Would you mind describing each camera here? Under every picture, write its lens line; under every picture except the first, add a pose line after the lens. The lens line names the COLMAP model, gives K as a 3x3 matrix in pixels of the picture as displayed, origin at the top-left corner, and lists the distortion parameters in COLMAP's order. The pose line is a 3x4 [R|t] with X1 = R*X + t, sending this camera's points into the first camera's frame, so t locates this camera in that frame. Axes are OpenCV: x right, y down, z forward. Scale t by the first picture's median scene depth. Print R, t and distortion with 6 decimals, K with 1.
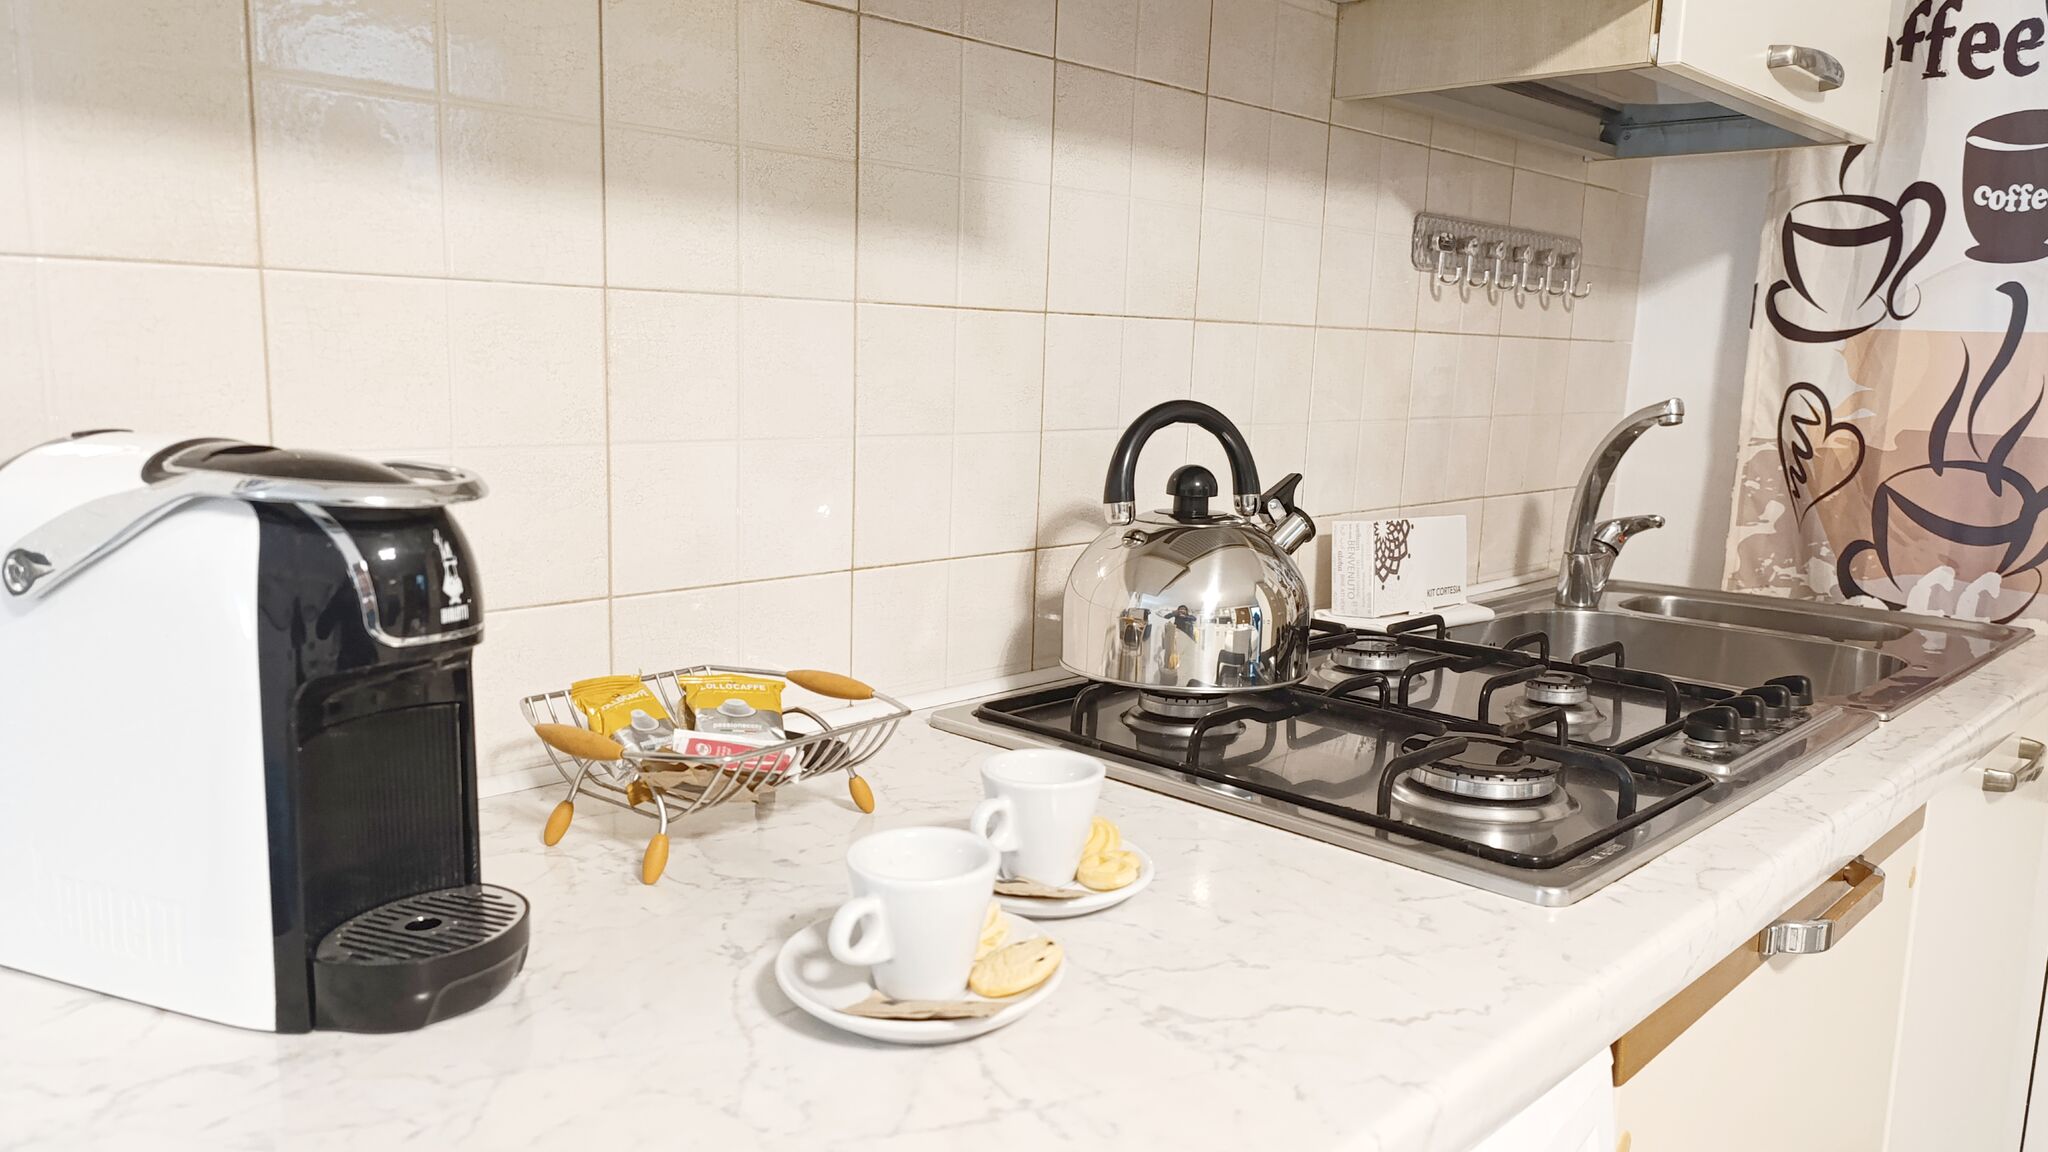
lens RADIAL K [[1420.5, 0, 1016.0], [0, 1420.5, 582.7], [0, 0, 1]] dist [0.038669, -0.047493]
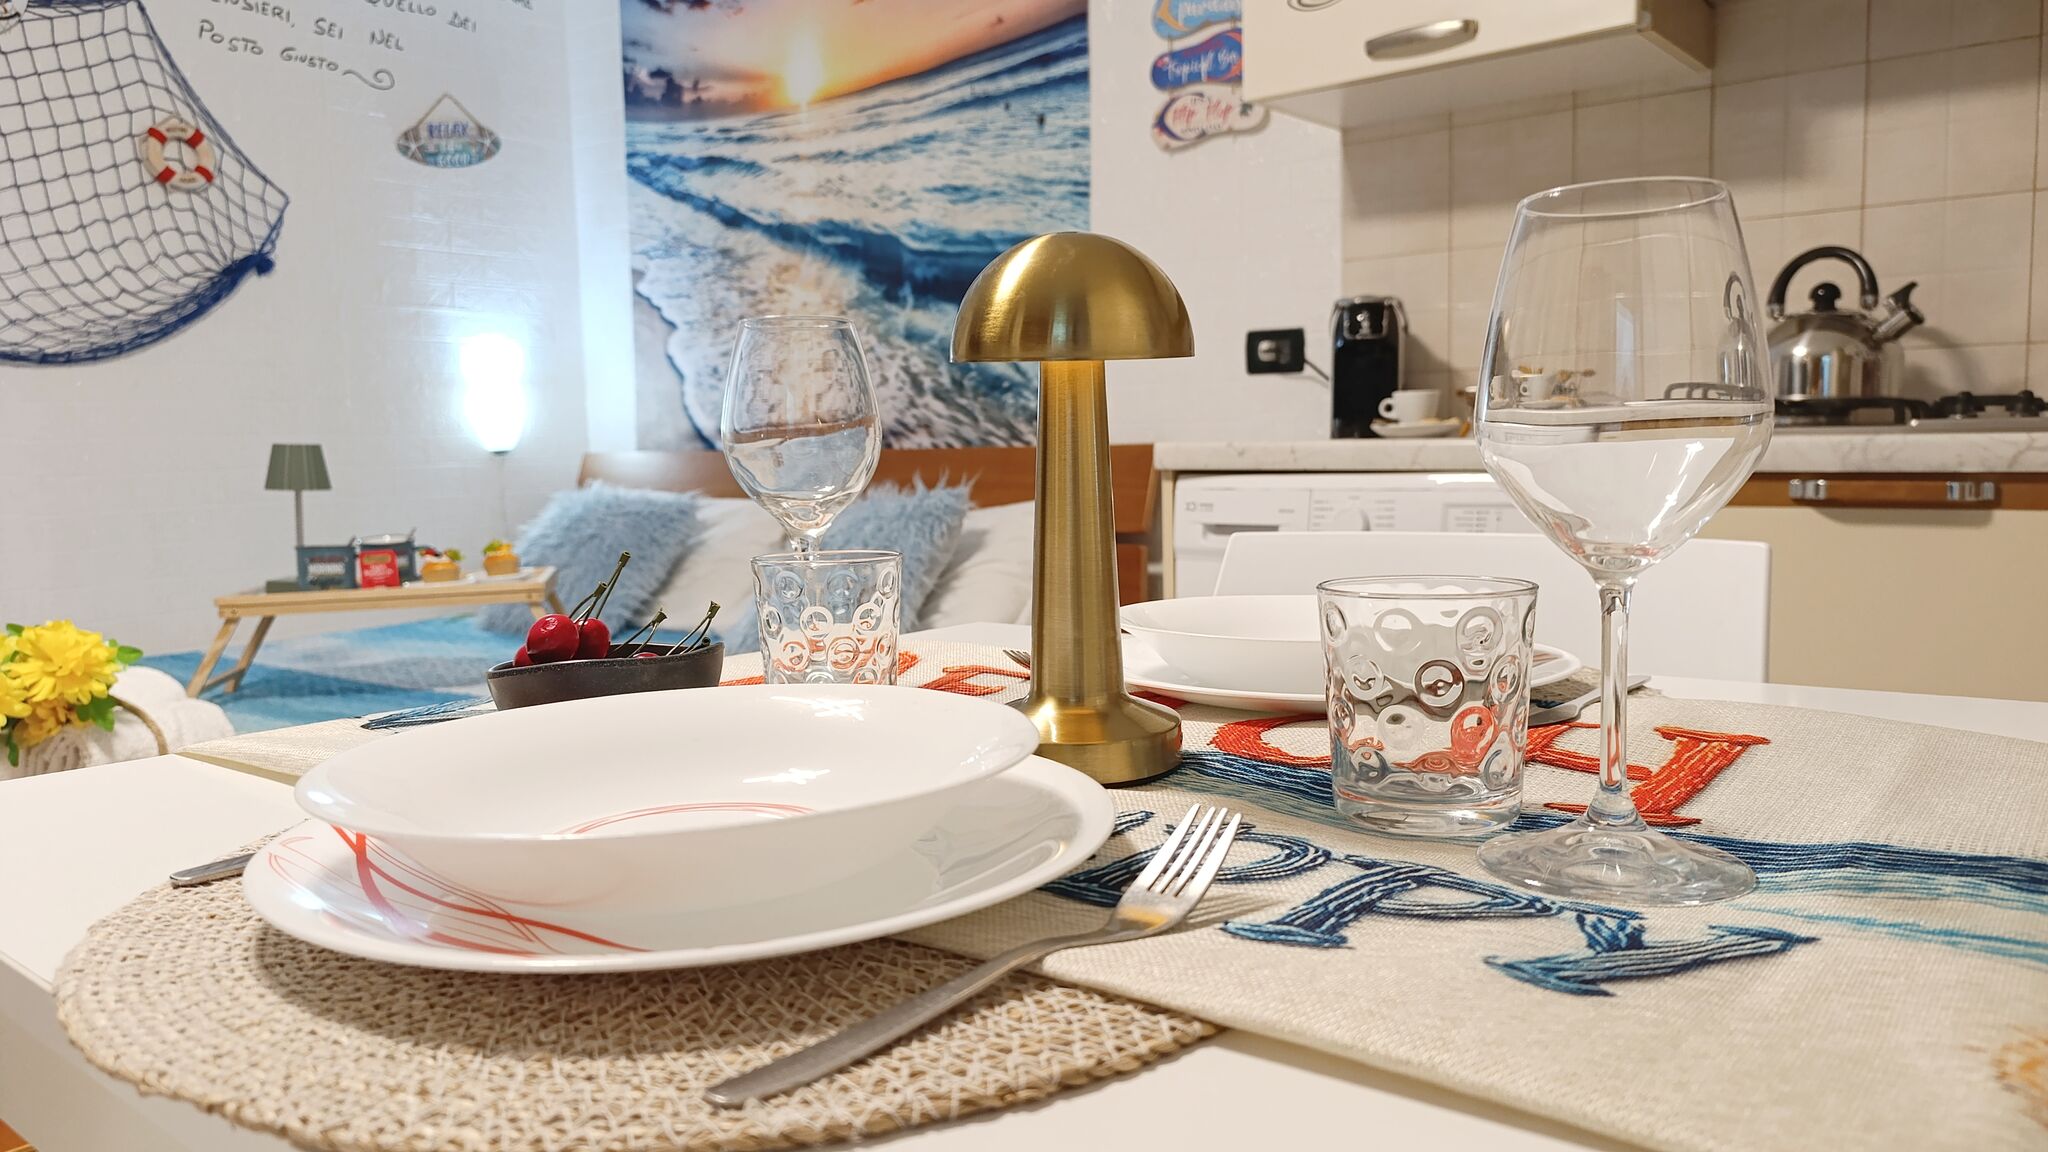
lens RADIAL K [[1420.5, 0, 1016.0], [0, 1420.5, 582.7], [0, 0, 1]] dist [0.038669, -0.047493]
pose [[0.117743, 0.075805, -0.990147, 1.143307], [-0.131992, 0.989430, 0.060055, 0.198749], [0.984233, 0.123621, 0.126504, -0.107673]]
